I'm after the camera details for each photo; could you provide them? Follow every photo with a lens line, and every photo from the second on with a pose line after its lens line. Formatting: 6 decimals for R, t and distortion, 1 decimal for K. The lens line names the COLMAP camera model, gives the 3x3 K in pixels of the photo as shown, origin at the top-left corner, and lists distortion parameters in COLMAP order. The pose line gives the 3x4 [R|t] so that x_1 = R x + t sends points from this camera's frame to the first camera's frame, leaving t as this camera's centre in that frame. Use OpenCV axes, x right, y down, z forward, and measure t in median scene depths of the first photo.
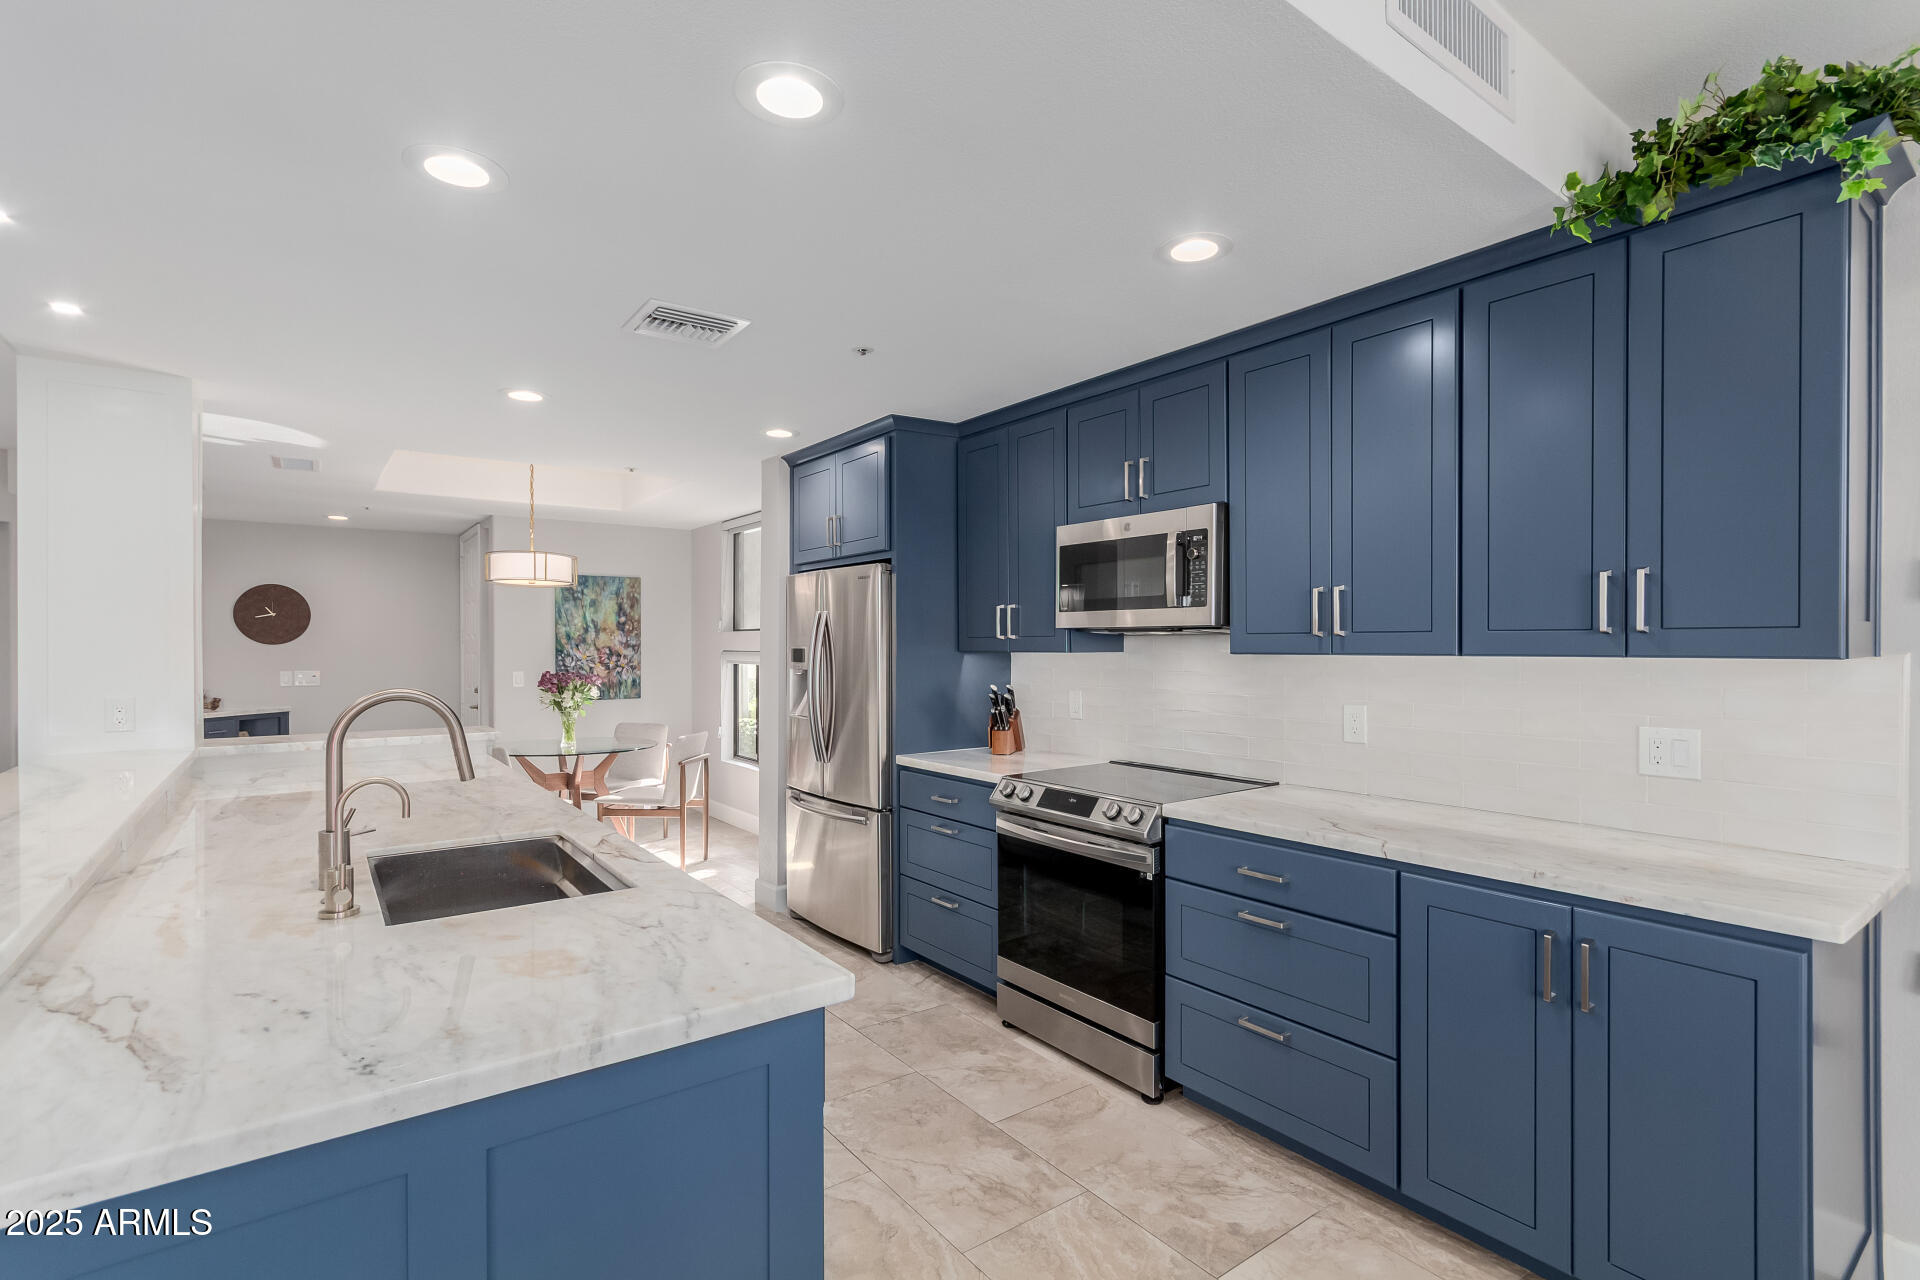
lens RADIAL K [[902.6, 0, 981.9], [0, 902.6, 641.1], [0, 0, 1]] dist [0.002225, 0.000484]
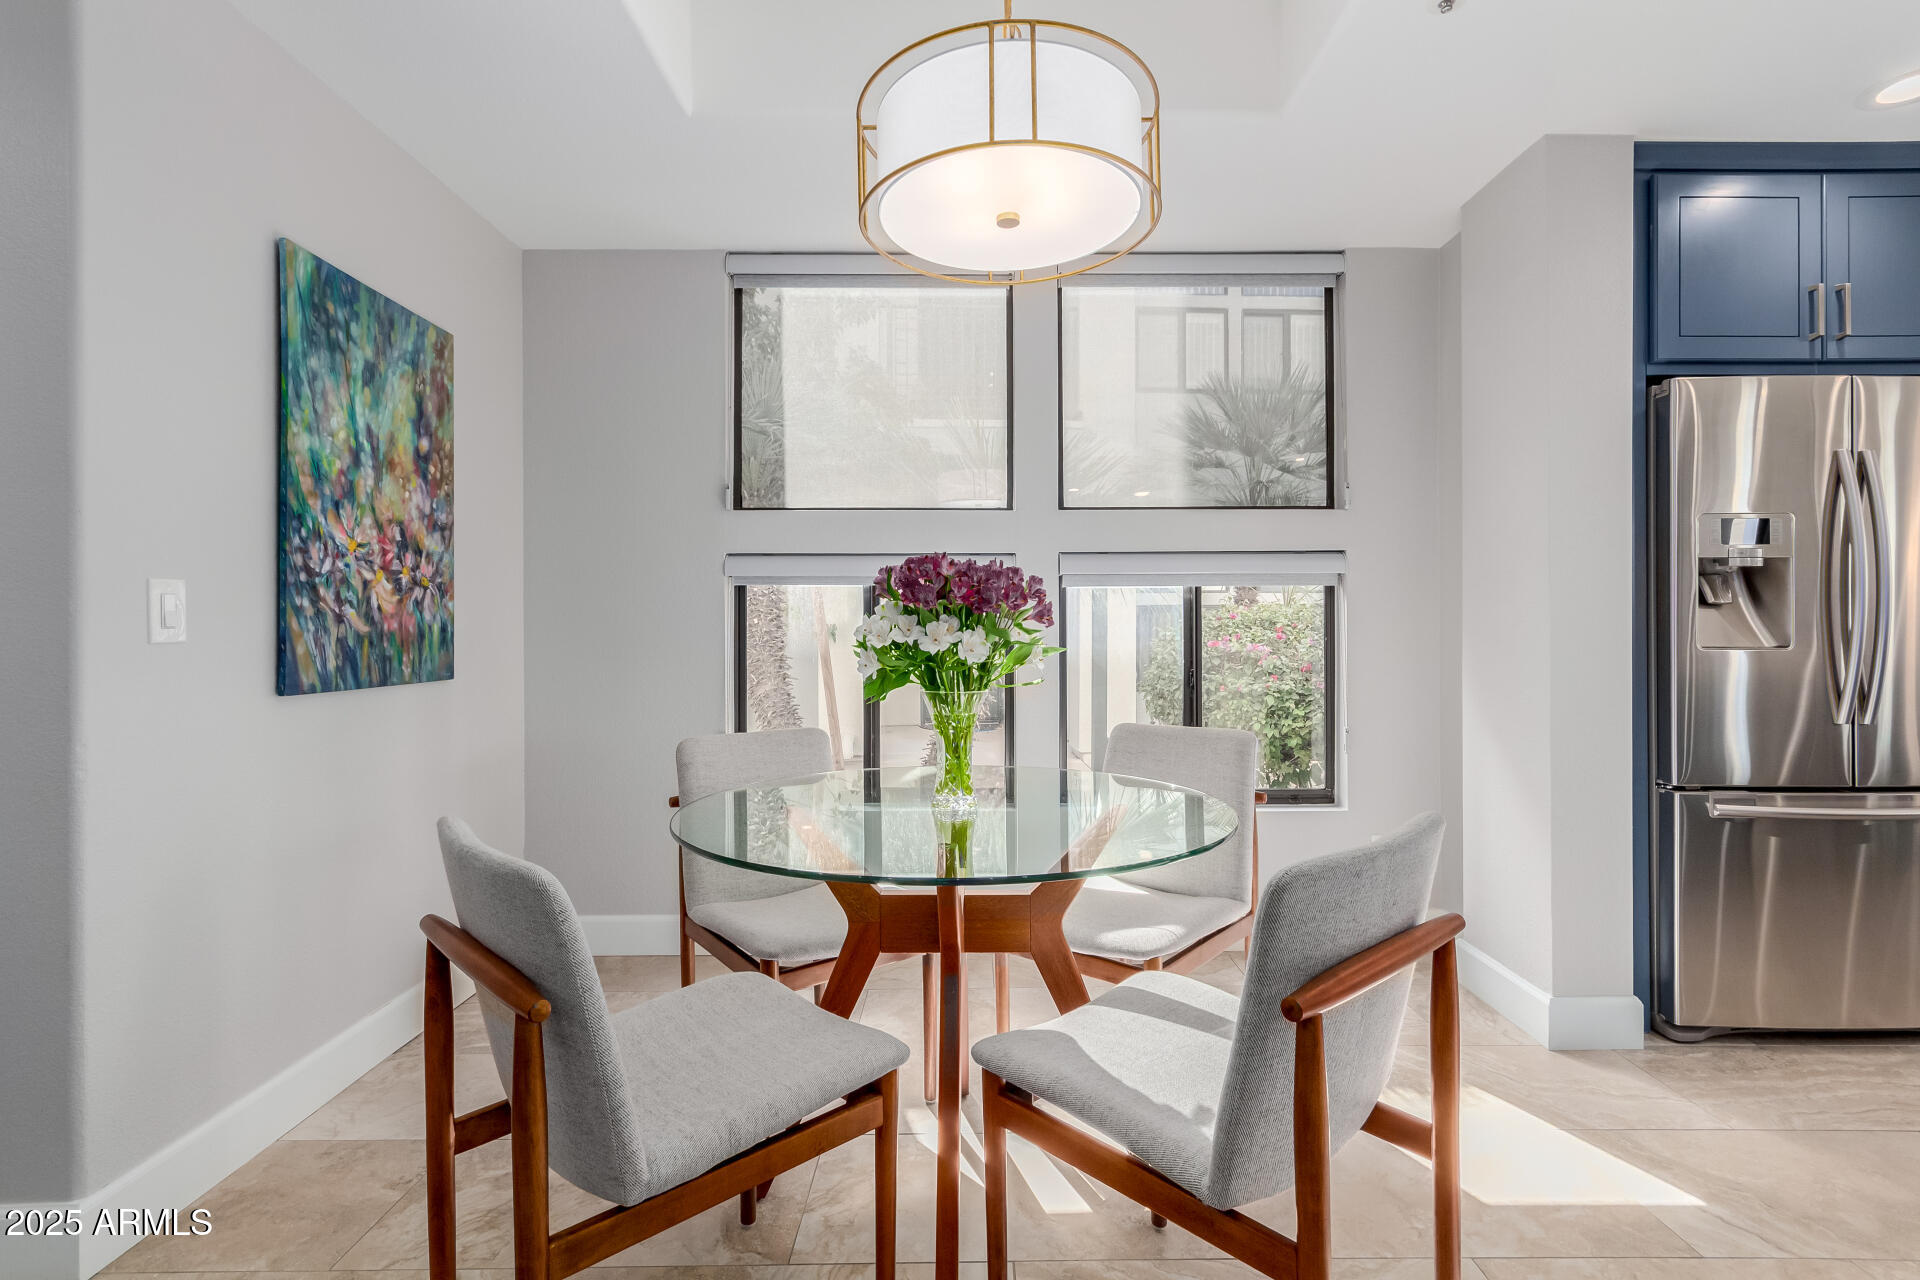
lens RADIAL K [[902.6, 0, 981.9], [0, 902.6, 641.1], [0, 0, 1]] dist [0.002225, 0.000484]
pose [[0.591337, -0.012191, 0.806333, -0.551022], [0.002346, 0.999908, 0.013397, 0.045264], [-0.806421, -0.006030, 0.591311, 0.637955]]
